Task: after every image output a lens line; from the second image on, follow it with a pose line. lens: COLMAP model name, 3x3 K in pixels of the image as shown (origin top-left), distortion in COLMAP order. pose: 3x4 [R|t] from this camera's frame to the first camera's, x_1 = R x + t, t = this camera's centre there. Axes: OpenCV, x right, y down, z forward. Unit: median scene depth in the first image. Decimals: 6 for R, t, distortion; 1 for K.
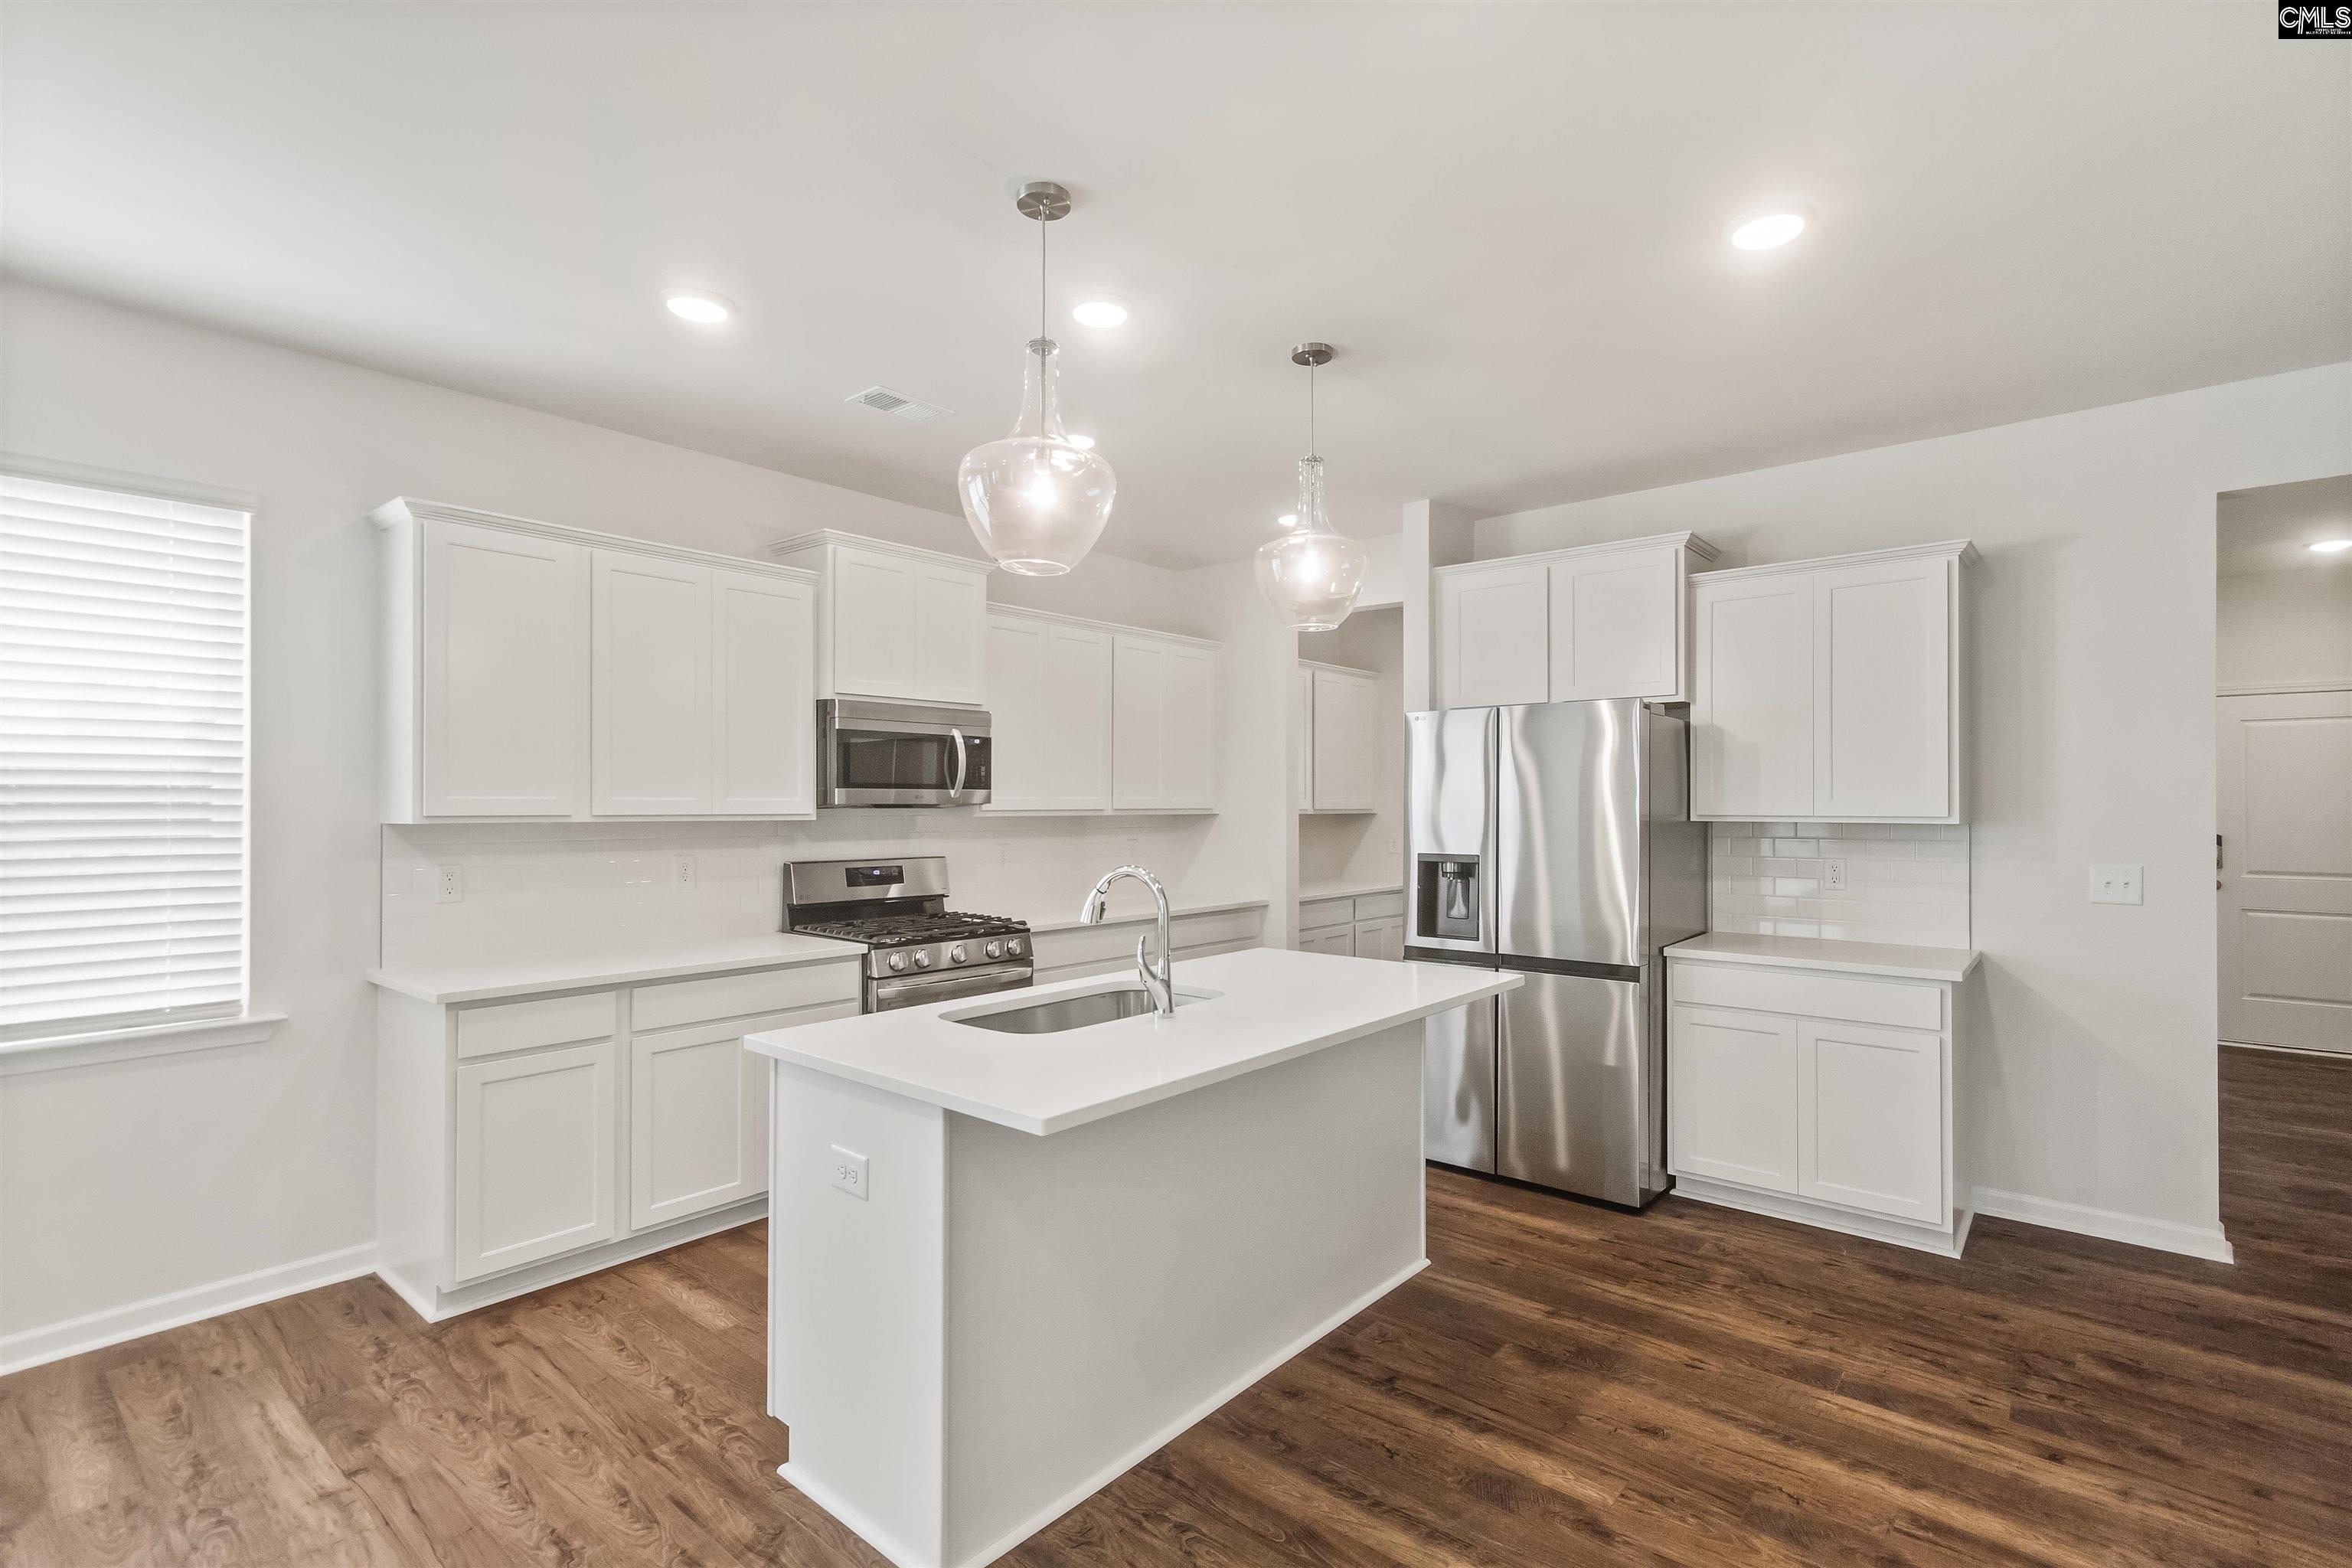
lens RADIAL K [[1105.7, 0, 1183.8], [0, 1105.7, 795.5], [0, 0, 1]] dist [0.005634, 0.002464]
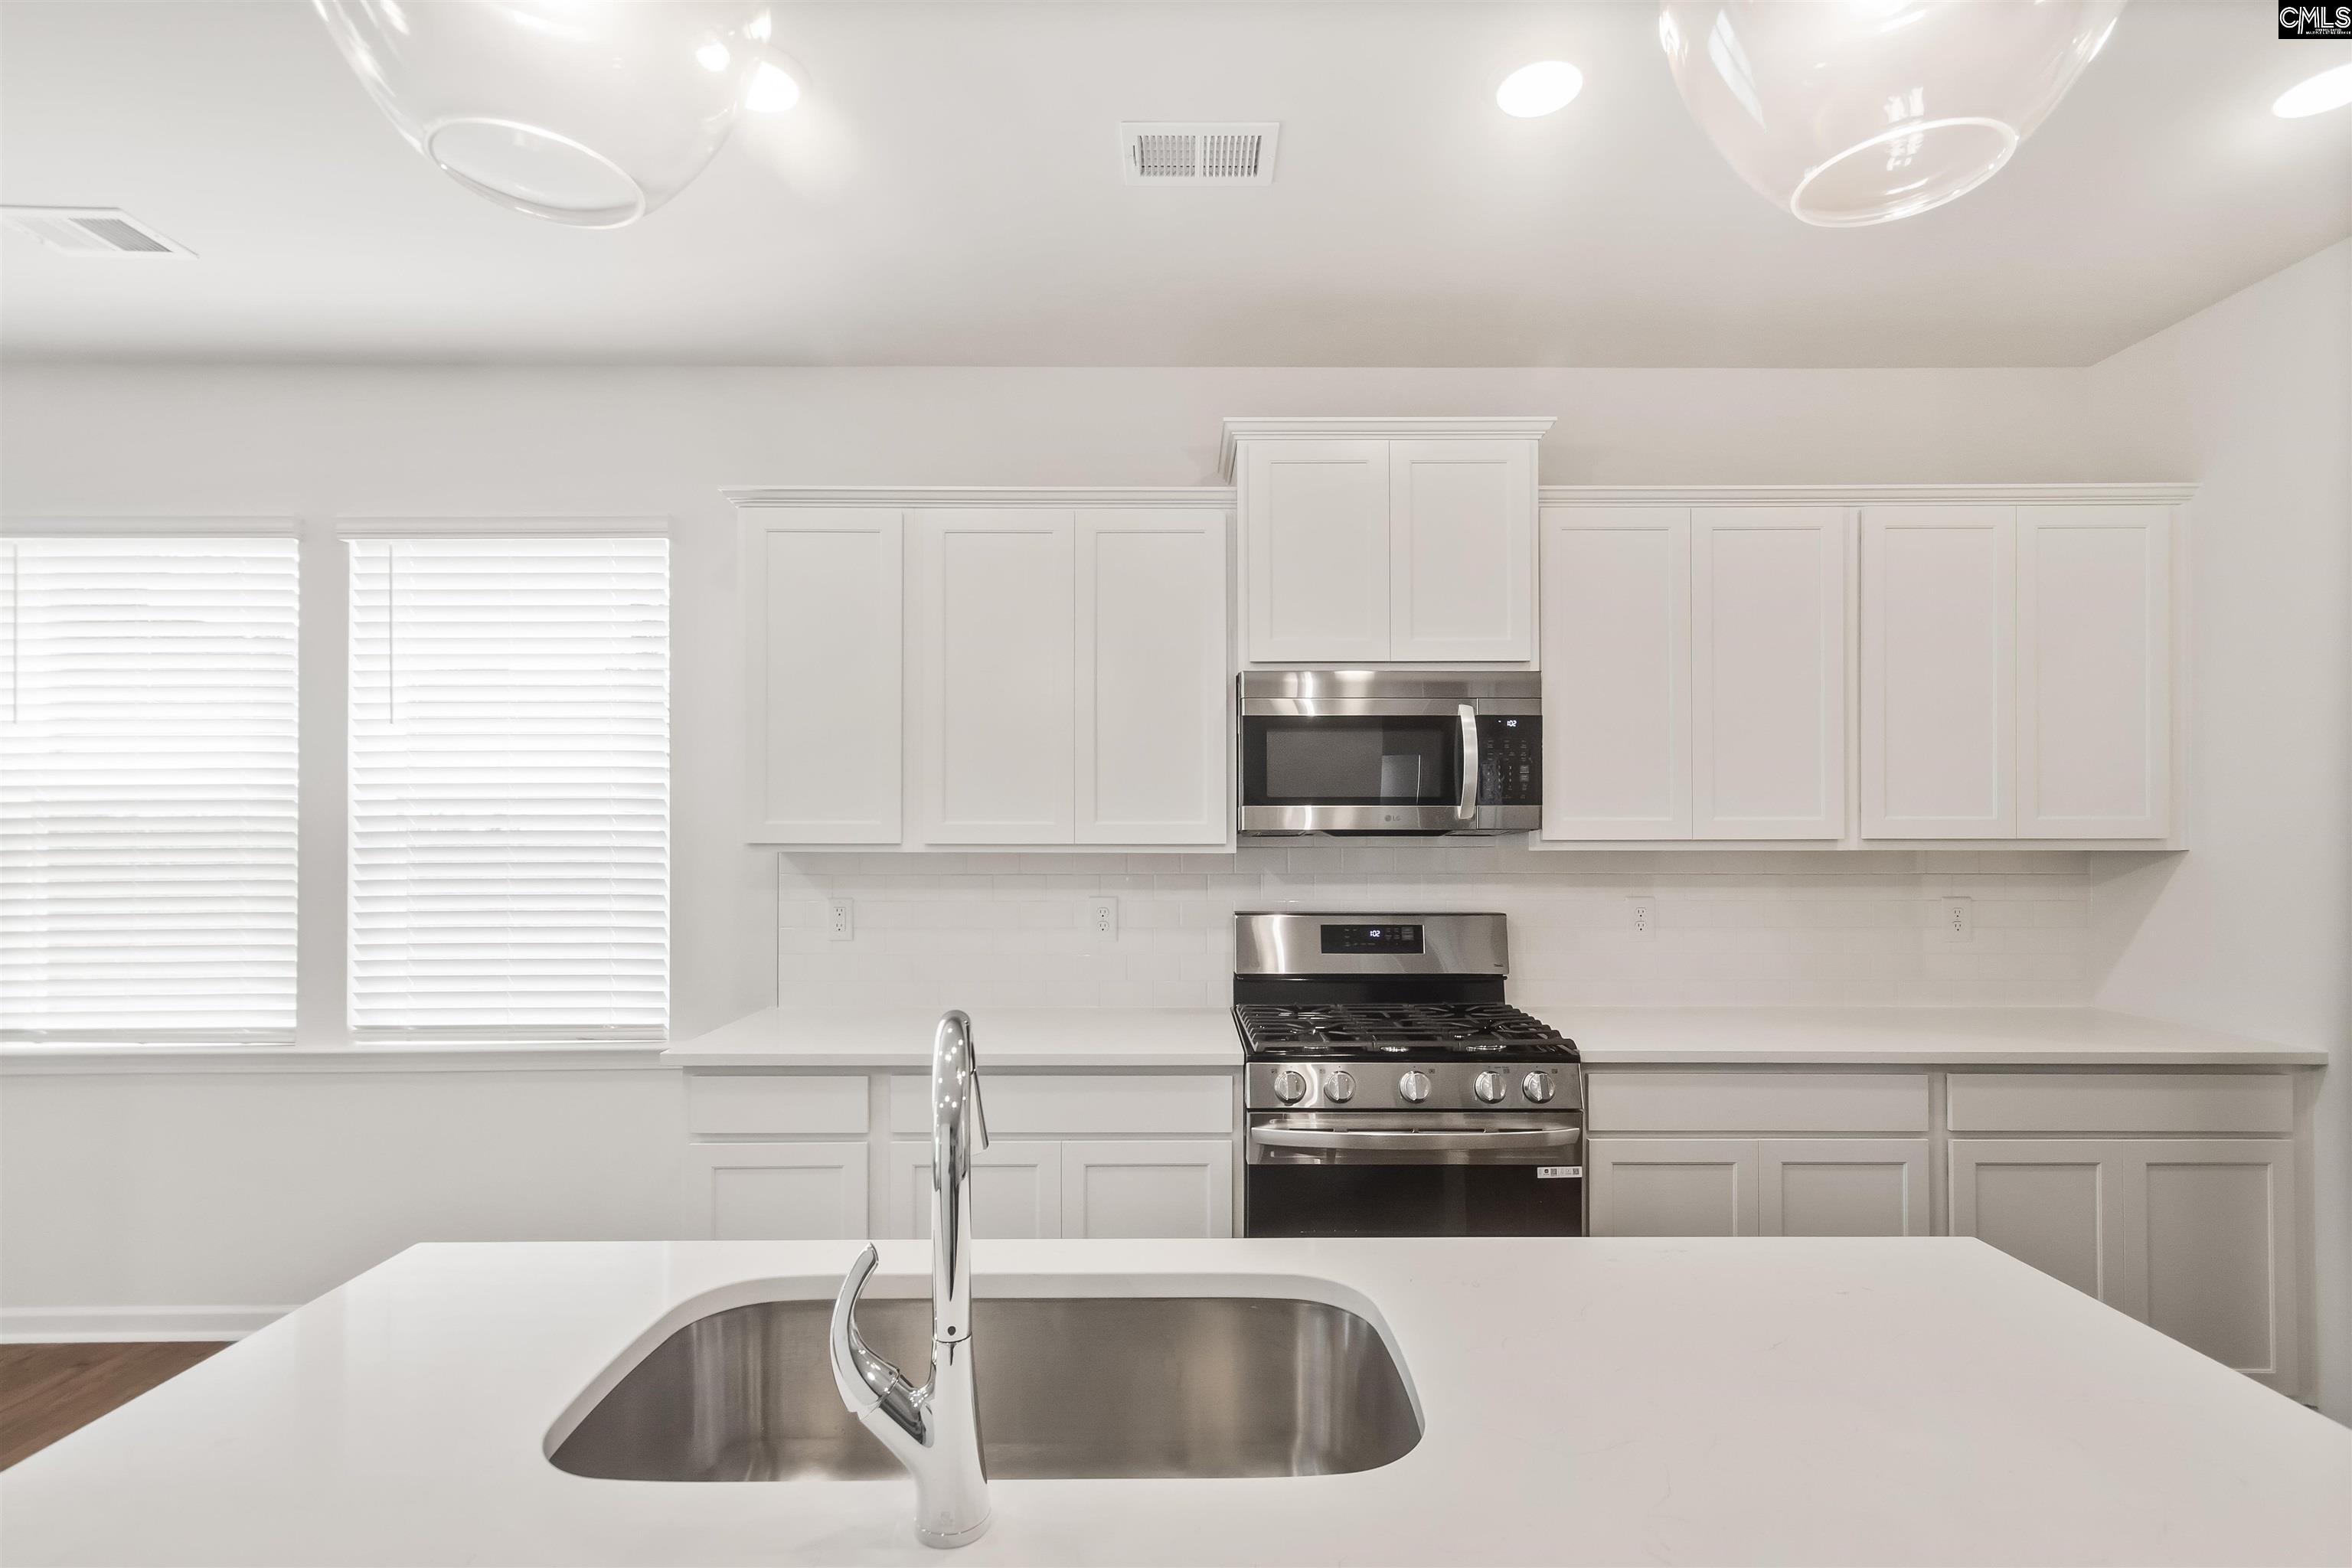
lens RADIAL K [[1105.7, 0, 1181.2], [0, 1105.7, 821.1], [0, 0, 1]] dist [0.005634, 0.002464]
pose [[0.650576, -0.012284, -0.759342, 0.199651], [0.005526, 0.999919, -0.011442, 0.012376], [0.759421, 0.003248, 0.650592, 0.654075]]
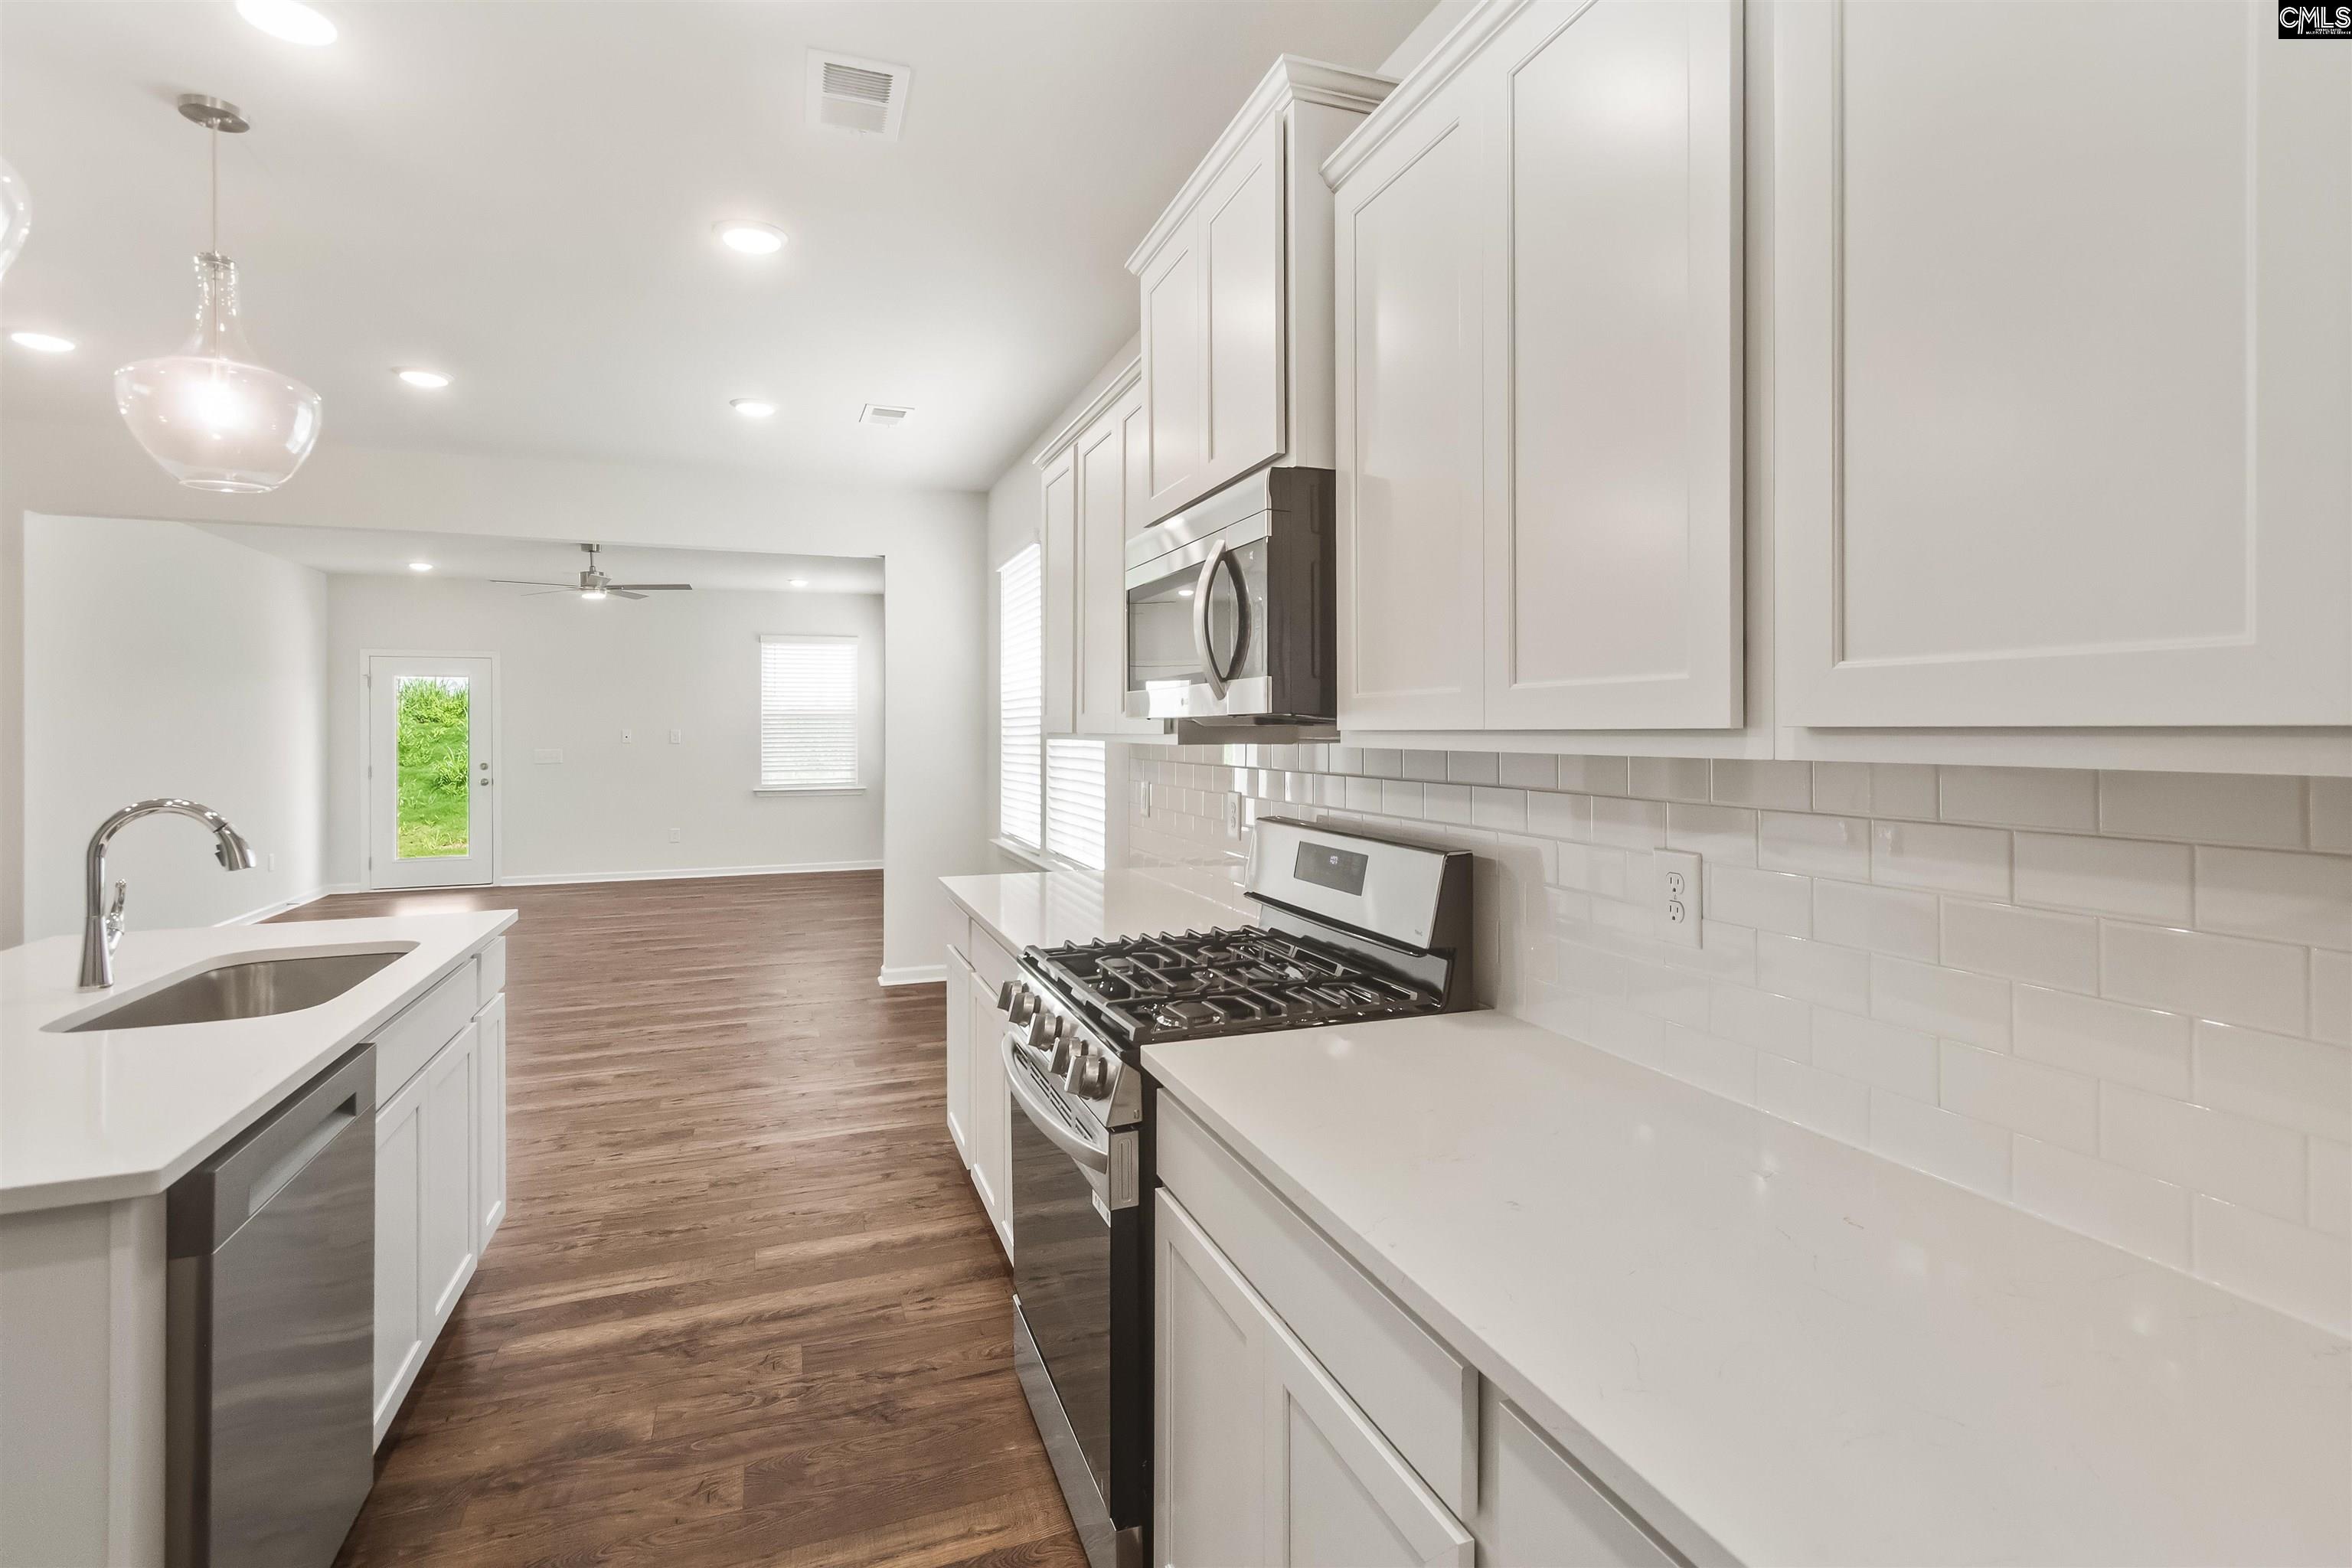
lens RADIAL K [[1105.7, 0, 1189.4], [0, 1105.7, 736.0], [0, 0, 1]] dist [0.005634, 0.002464]
pose [[-0.474313, 0.002699, -0.880352, 0.232761], [0.002584, 0.999995, 0.001674, 0.020781], [0.880353, -0.001481, -0.474318, 1.583934]]
